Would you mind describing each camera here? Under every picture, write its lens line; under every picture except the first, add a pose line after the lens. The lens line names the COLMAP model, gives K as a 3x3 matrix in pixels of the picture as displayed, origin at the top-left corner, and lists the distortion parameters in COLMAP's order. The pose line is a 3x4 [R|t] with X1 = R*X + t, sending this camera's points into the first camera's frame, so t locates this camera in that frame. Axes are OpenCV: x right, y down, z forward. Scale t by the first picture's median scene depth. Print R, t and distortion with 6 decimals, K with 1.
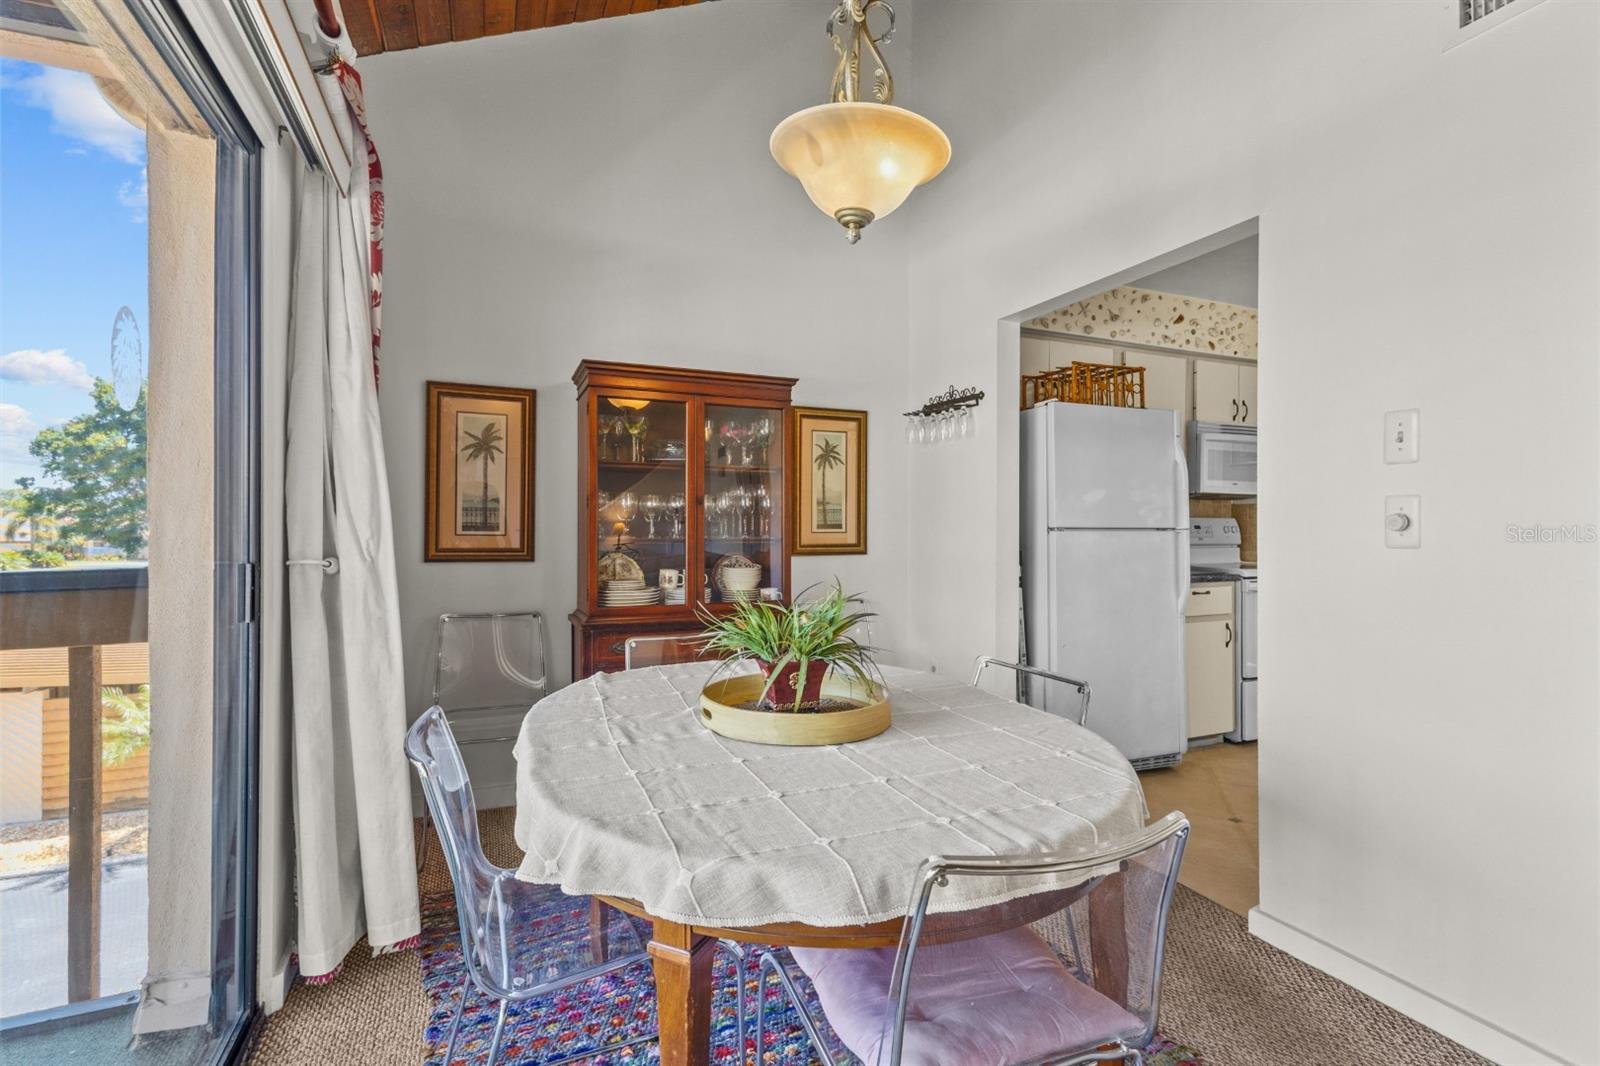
lens RADIAL K [[735.2, 0, 797.4], [0, 735.2, 529.2], [0, 0, 1]] dist [-0.000611, 0.001699]
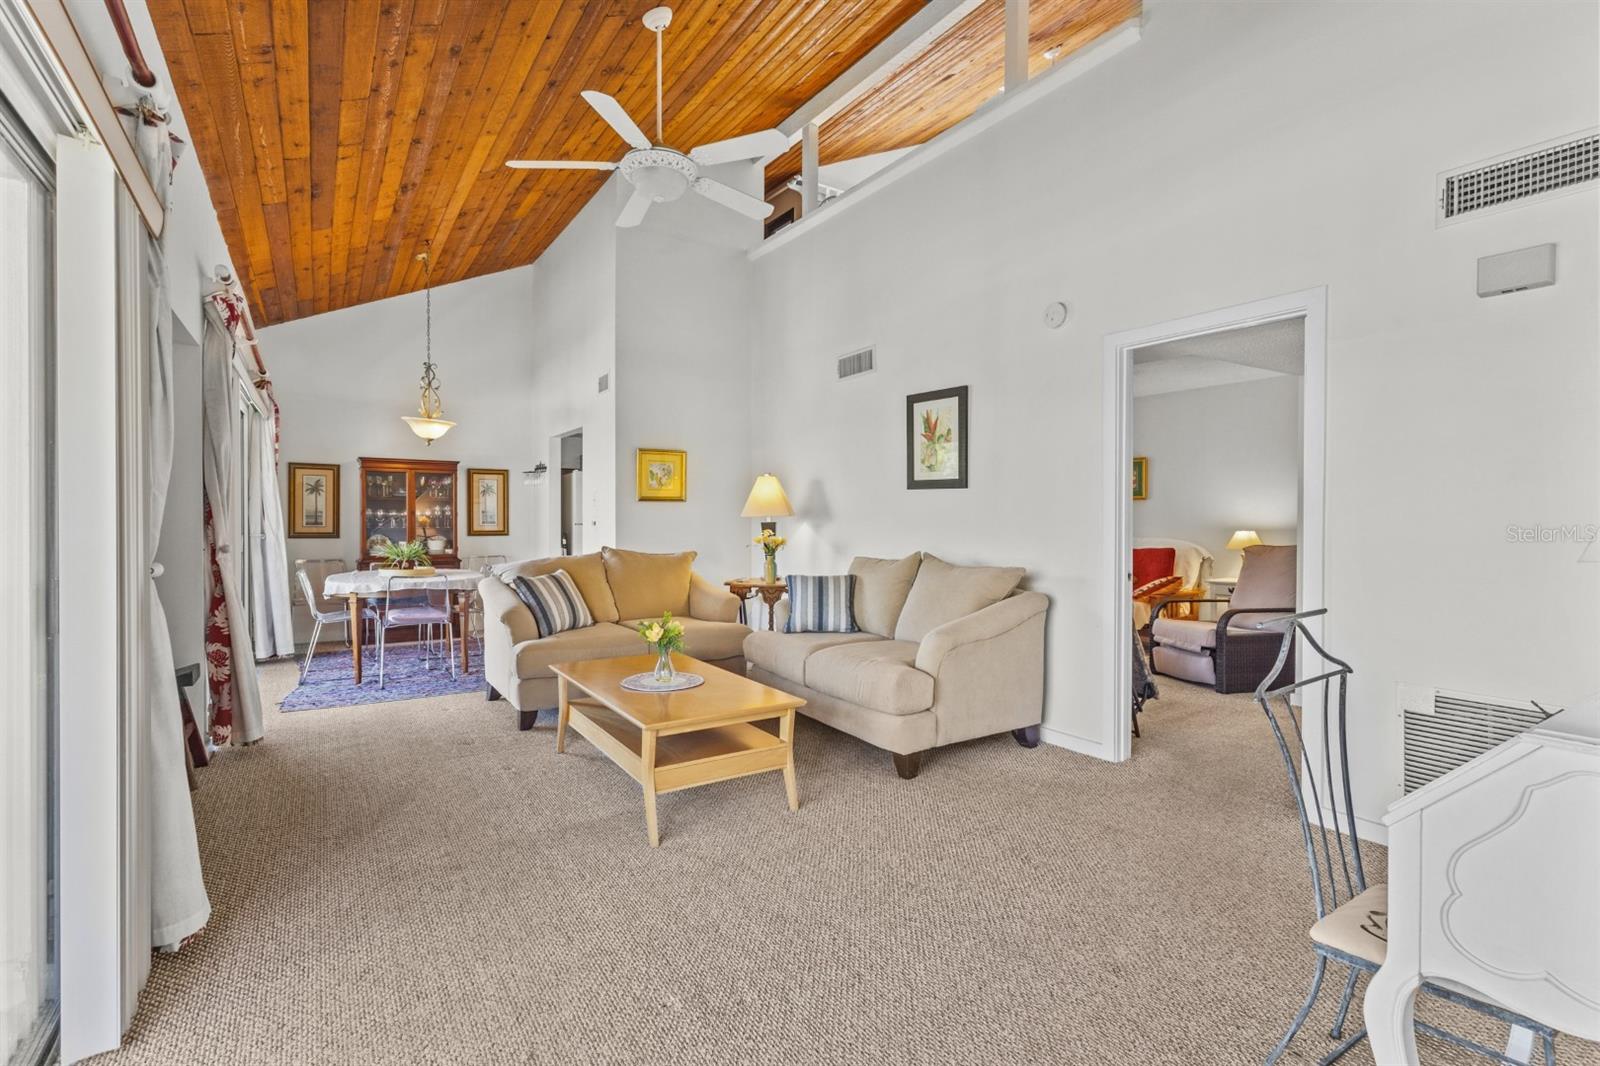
lens RADIAL K [[733.6, 0, 799.6], [0, 733.6, 529.5], [0, 0, 1]] dist [-0.000401, 0.000716]
pose [[0.983969, -0.002001, 0.178331, 0.719694], [-0.000358, 0.999913, 0.013197, -0.016079], [-0.178341, -0.013050, 0.983882, -1.681753]]
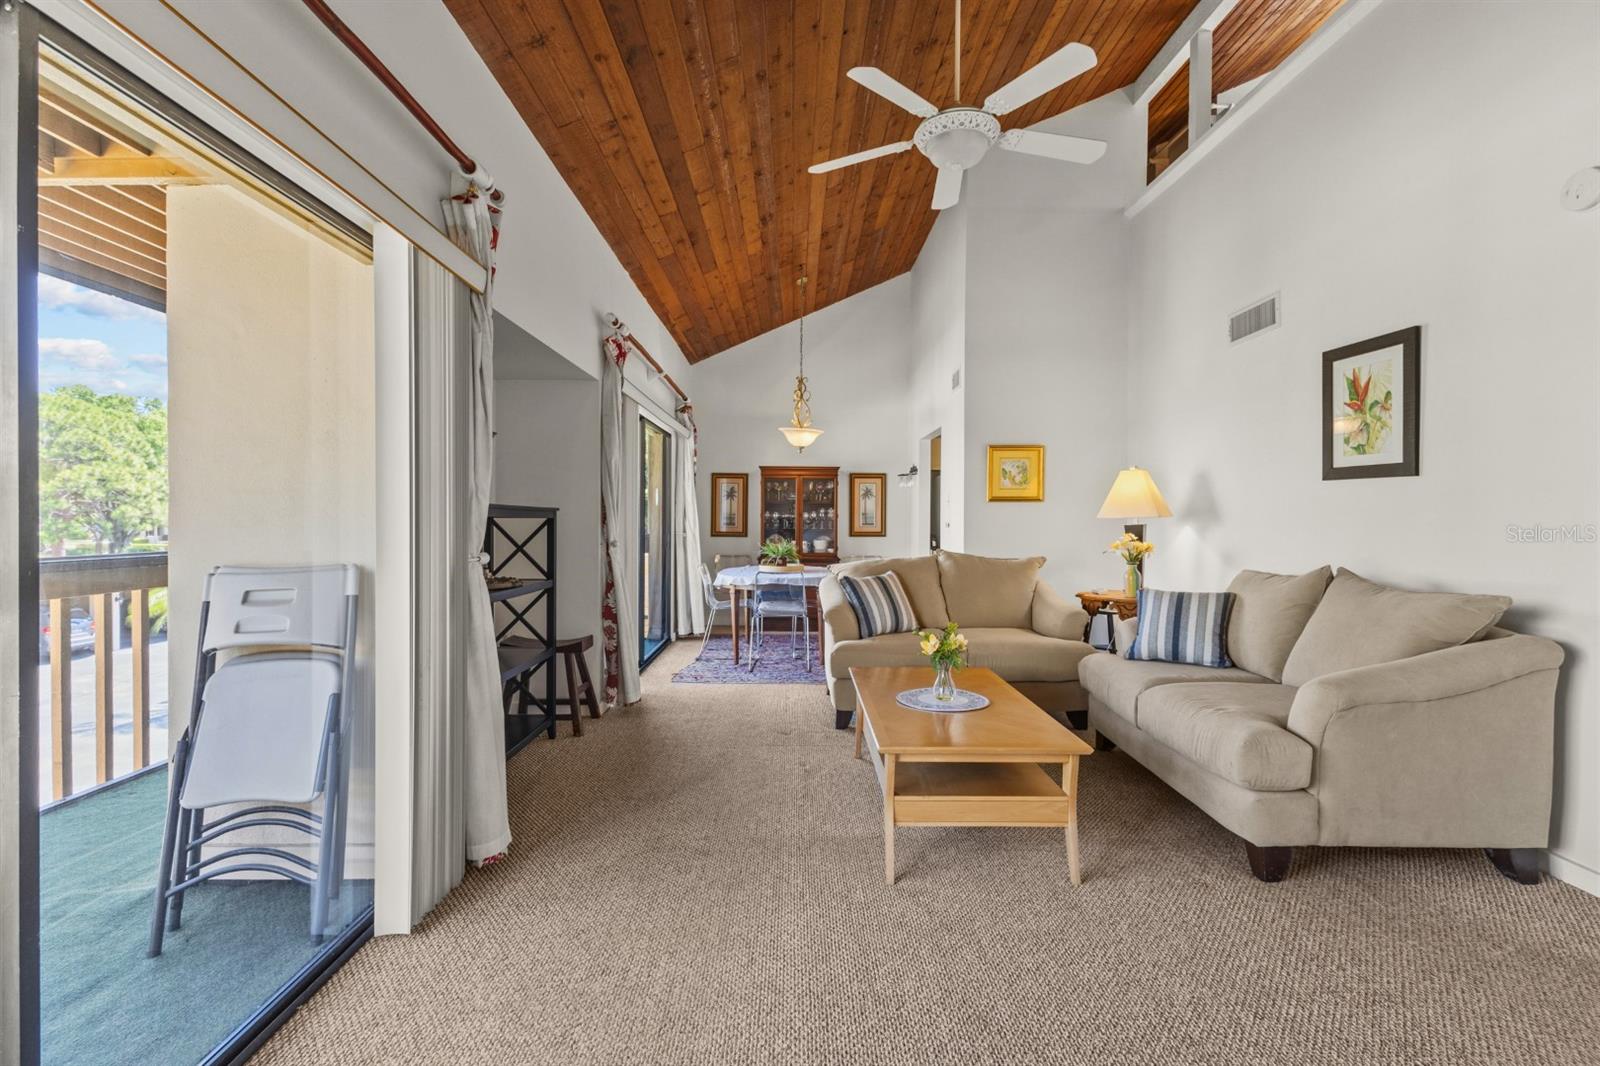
lens RADIAL K [[735.2, 0, 797.4], [0, 735.2, 529.2], [0, 0, 1]] dist [-0.000611, 0.001699]
pose [[0.921861, 0.007354, -0.387450, 0.932774], [-0.003822, 0.999944, 0.009886, -0.012852], [0.387501, -0.007633, 0.921838, -1.545050]]
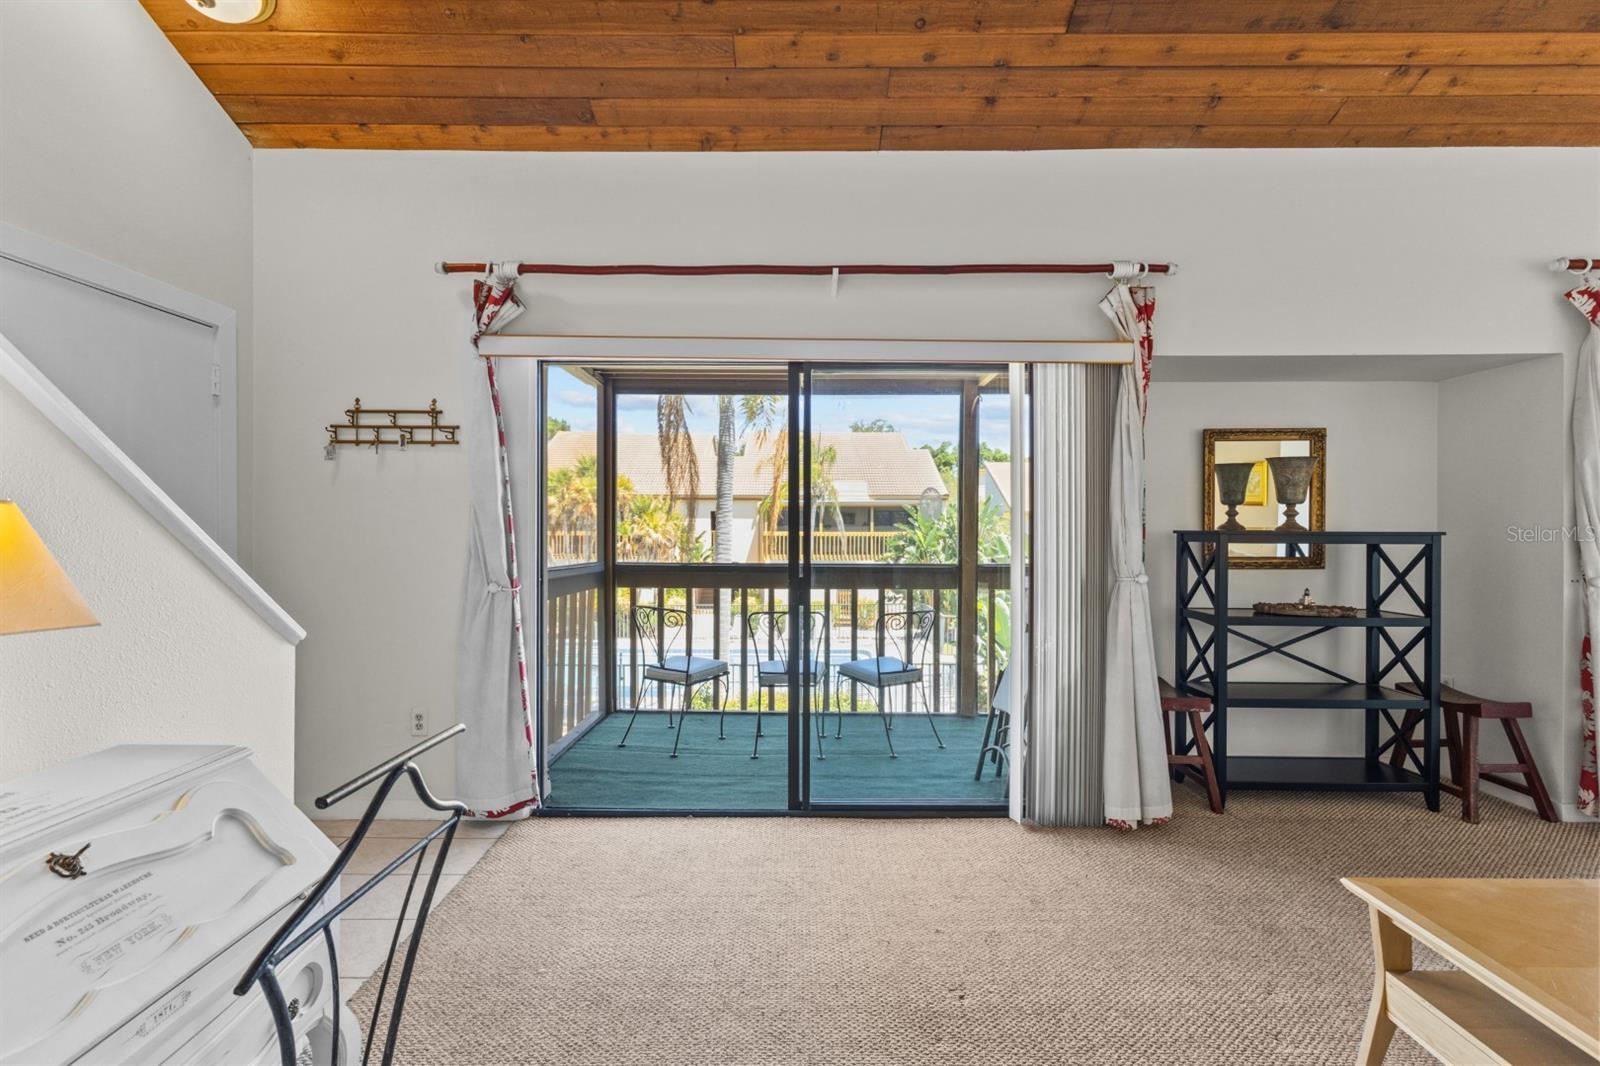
lens RADIAL K [[733.6, 0, 797.5], [0, 733.6, 528.8], [0, 0, 1]] dist [0.004906, -0.000546]
pose [[-0.393831, -0.002760, -0.919179, 1.427980], [-0.004319, 0.999990, -0.001153, -0.037165], [0.919173, 0.003516, -0.393839, -0.898948]]
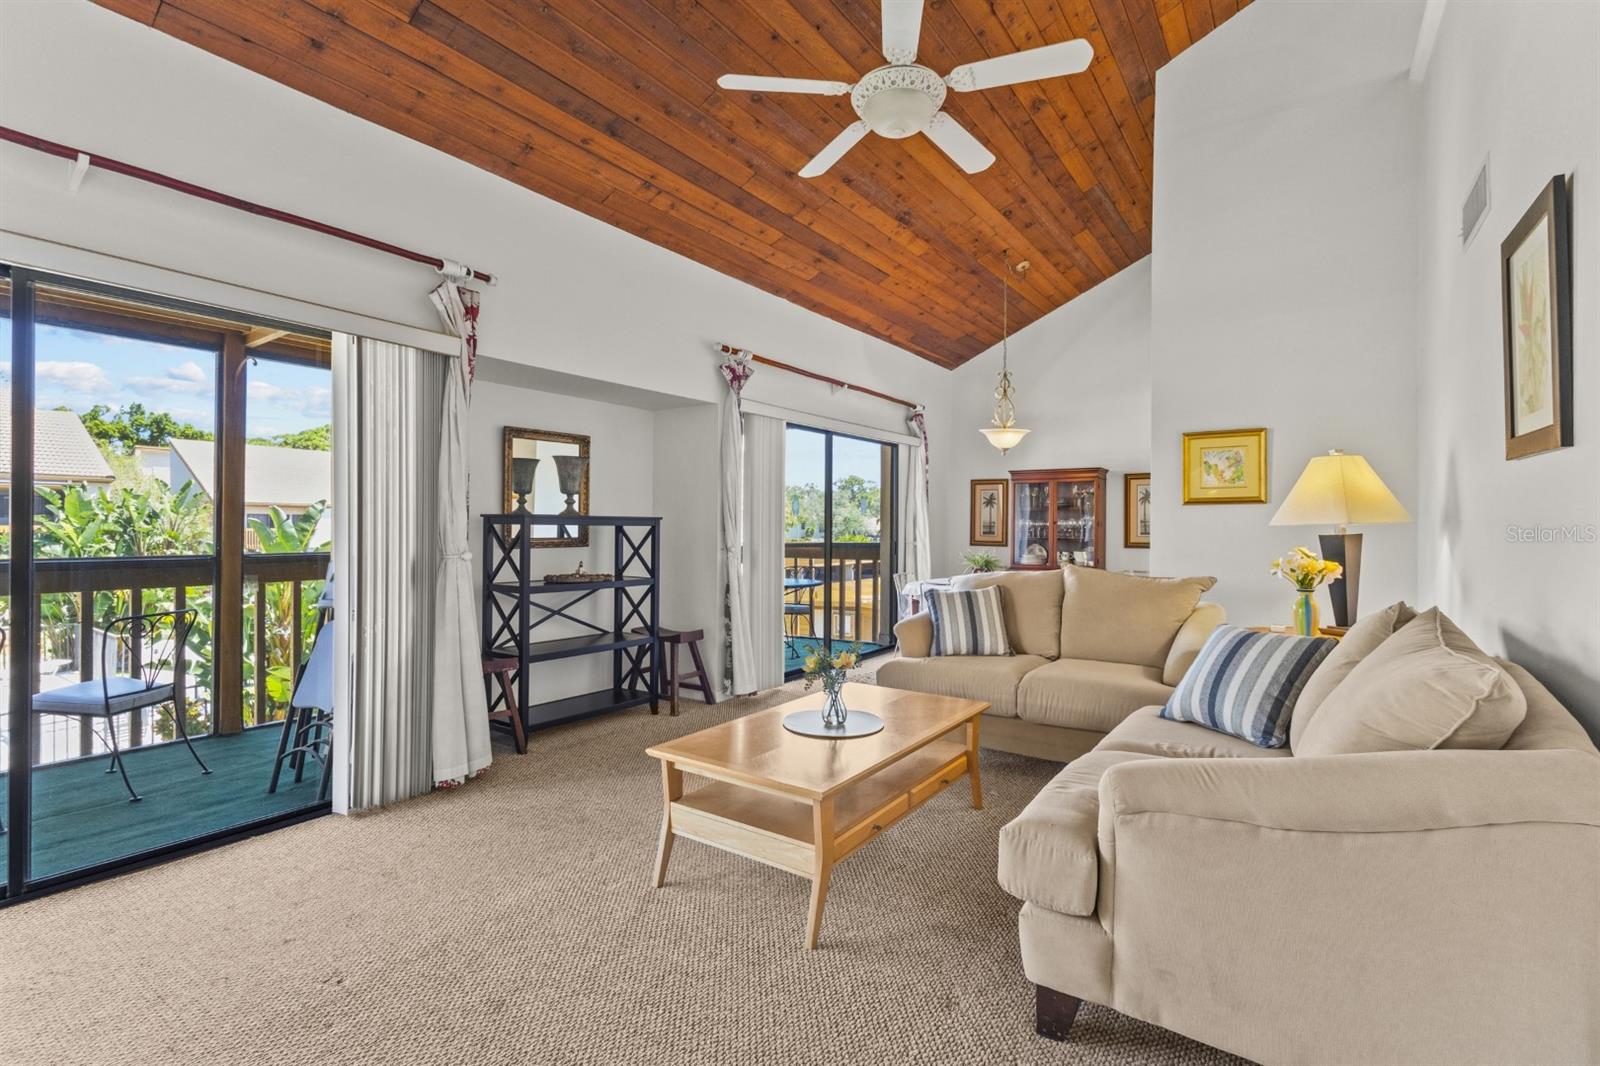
lens RADIAL K [[735.2, 0, 797.4], [0, 735.2, 529.2], [0, 0, 1]] dist [-0.000611, 0.001699]
pose [[0.530024, 0.002751, -0.847978, 1.523161], [-0.005746, 0.999983, -0.000347, -0.012219], [0.847963, 0.005056, 0.530031, -1.035804]]
